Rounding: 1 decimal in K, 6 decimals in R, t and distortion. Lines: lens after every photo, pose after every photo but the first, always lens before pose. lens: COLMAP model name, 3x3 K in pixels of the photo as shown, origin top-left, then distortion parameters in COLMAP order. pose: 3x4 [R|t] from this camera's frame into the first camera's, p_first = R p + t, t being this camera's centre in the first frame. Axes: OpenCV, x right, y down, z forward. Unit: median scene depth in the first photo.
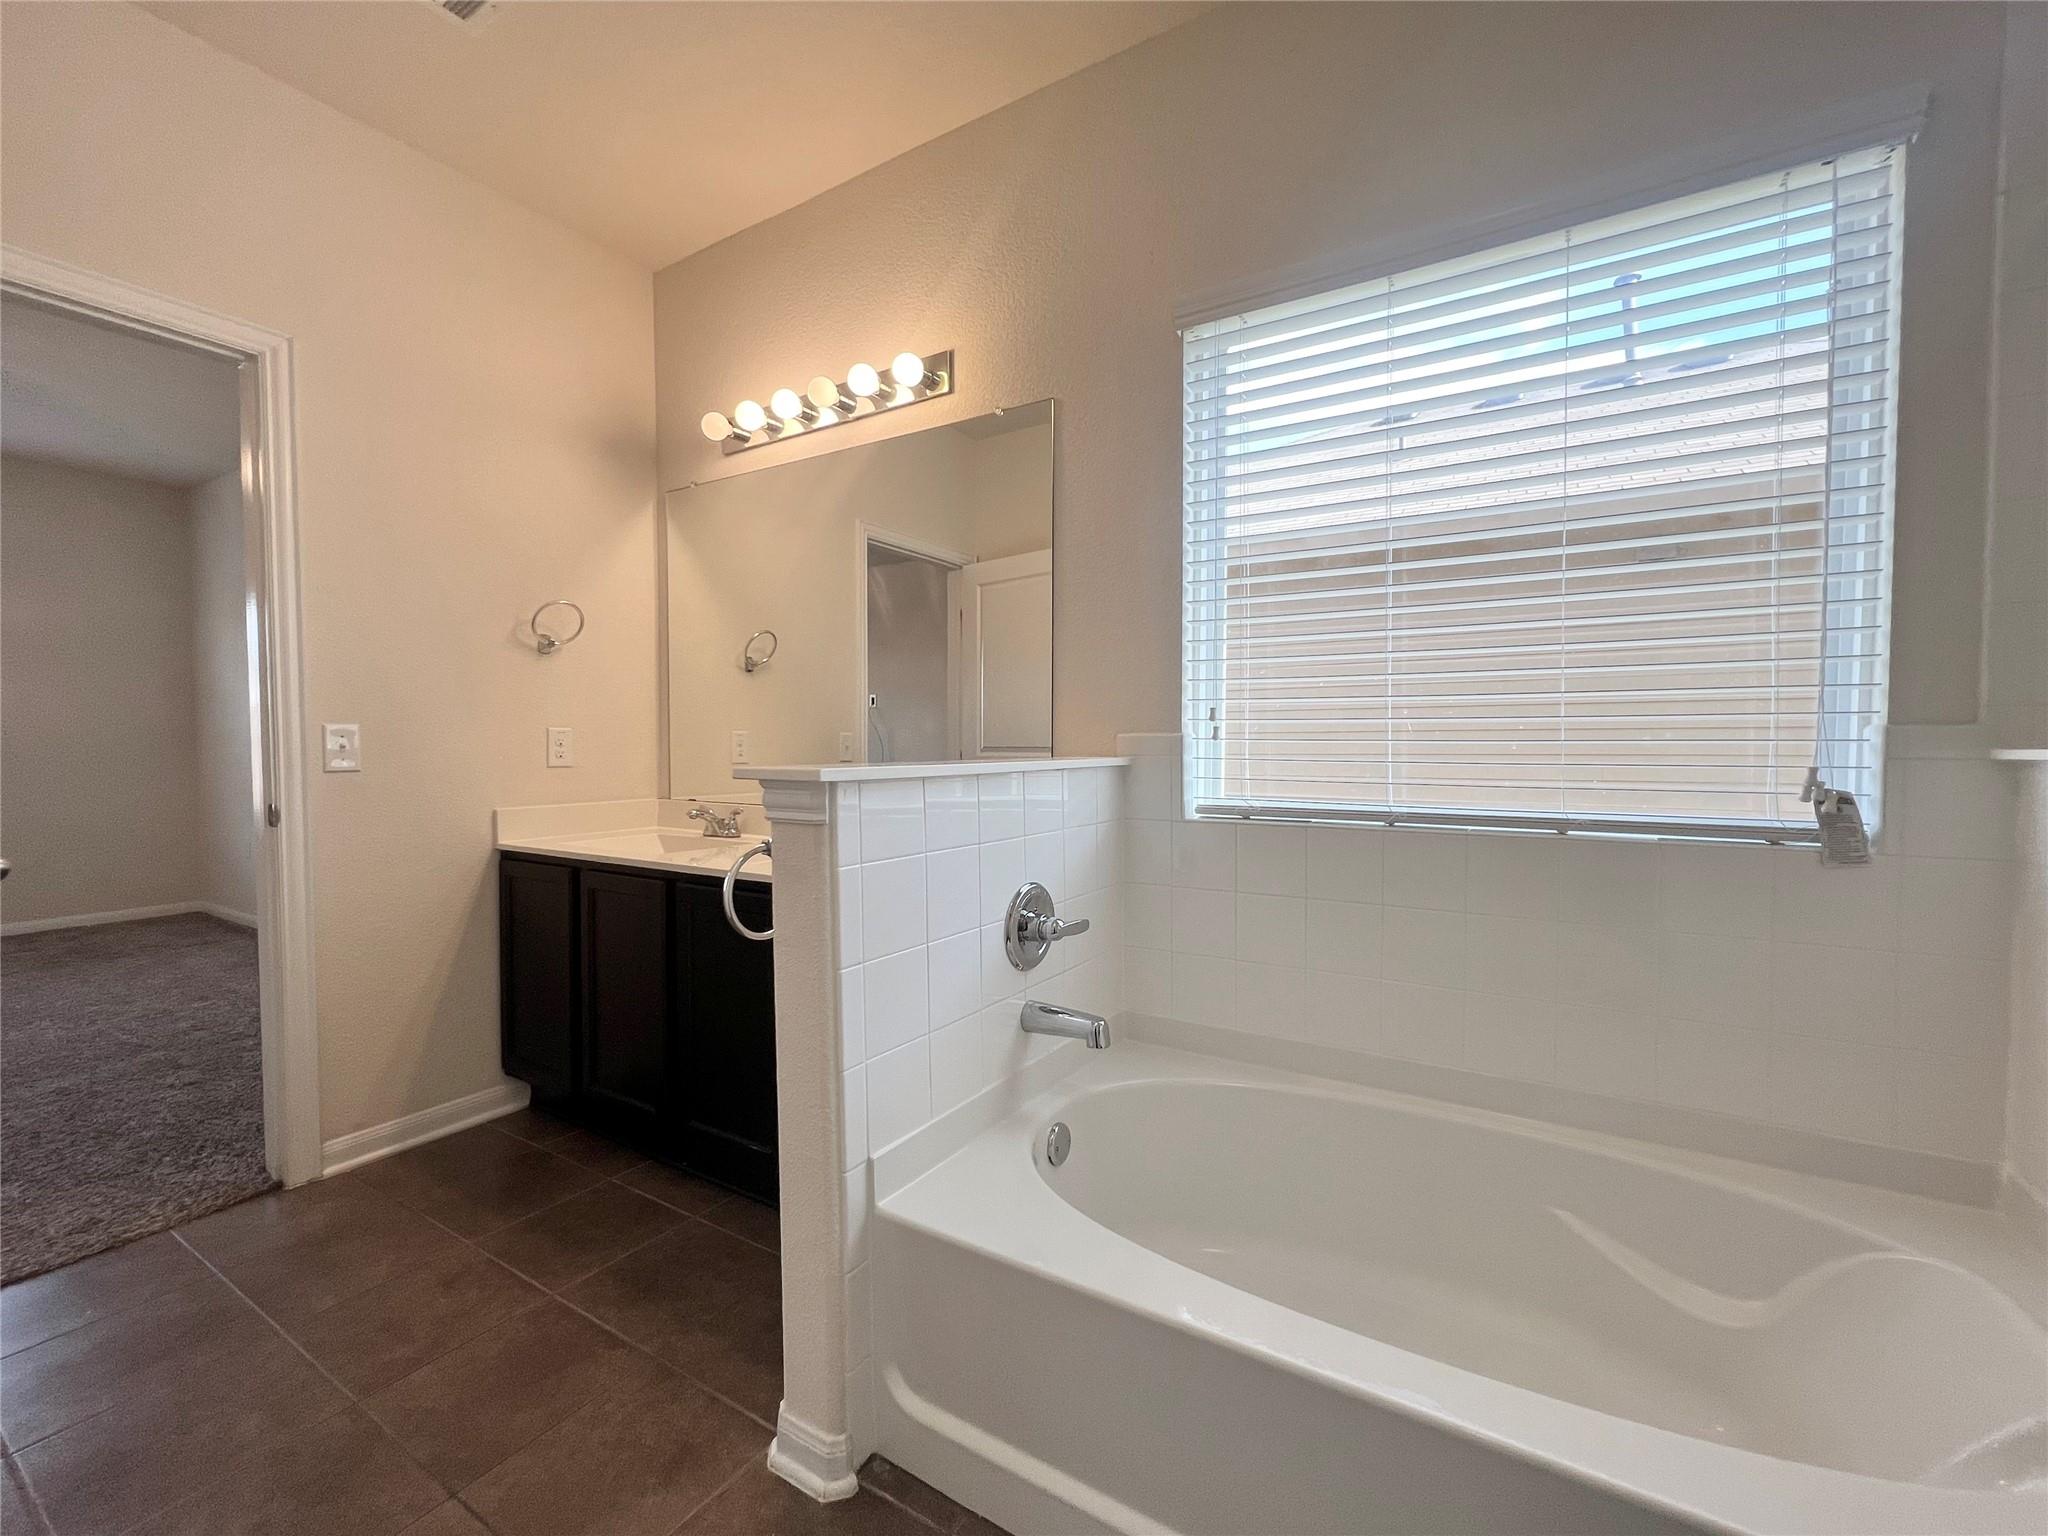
lens RADIAL K [[864.2, 0, 1024.0], [0, 864.2, 768.0], [0, 0, 1]] dist [-0.002405, -0.000508]
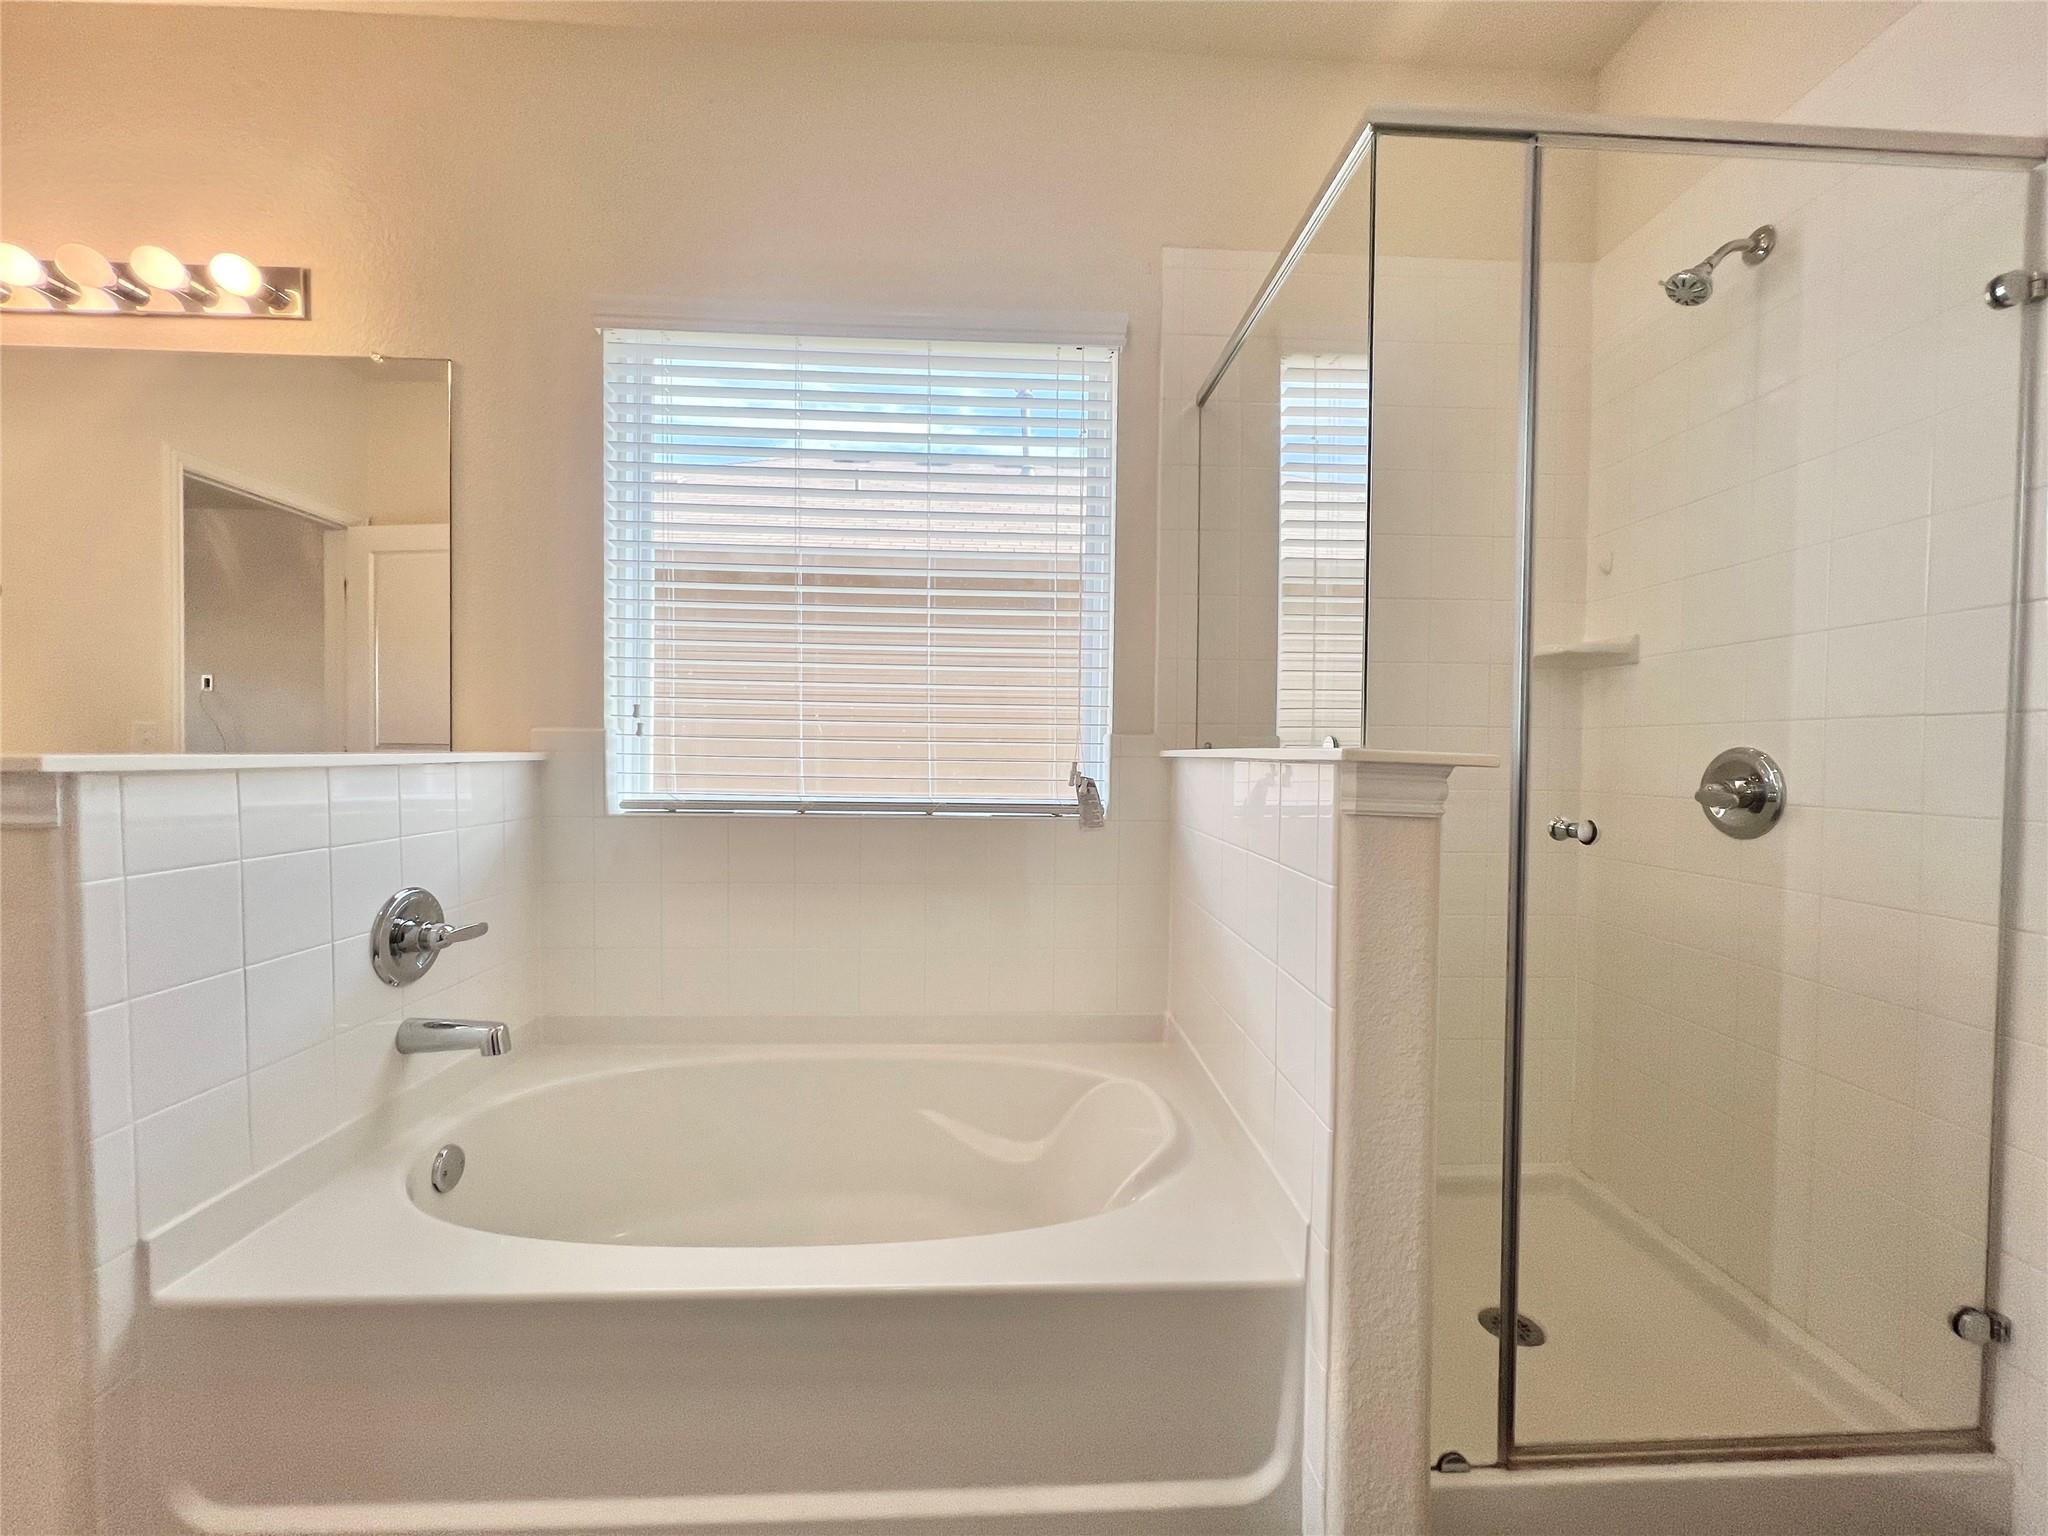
lens RADIAL K [[824.1, 0, 1038.7], [0, 824.1, 772.1], [0, 0, 1]] dist [-0.002986, -0.000465]
pose [[0.823471, -0.001260, 0.567357, 0.059277], [0.002104, 0.999997, -0.000832, 0.012964], [-0.567355, 0.001879, 0.823471, -0.080923]]
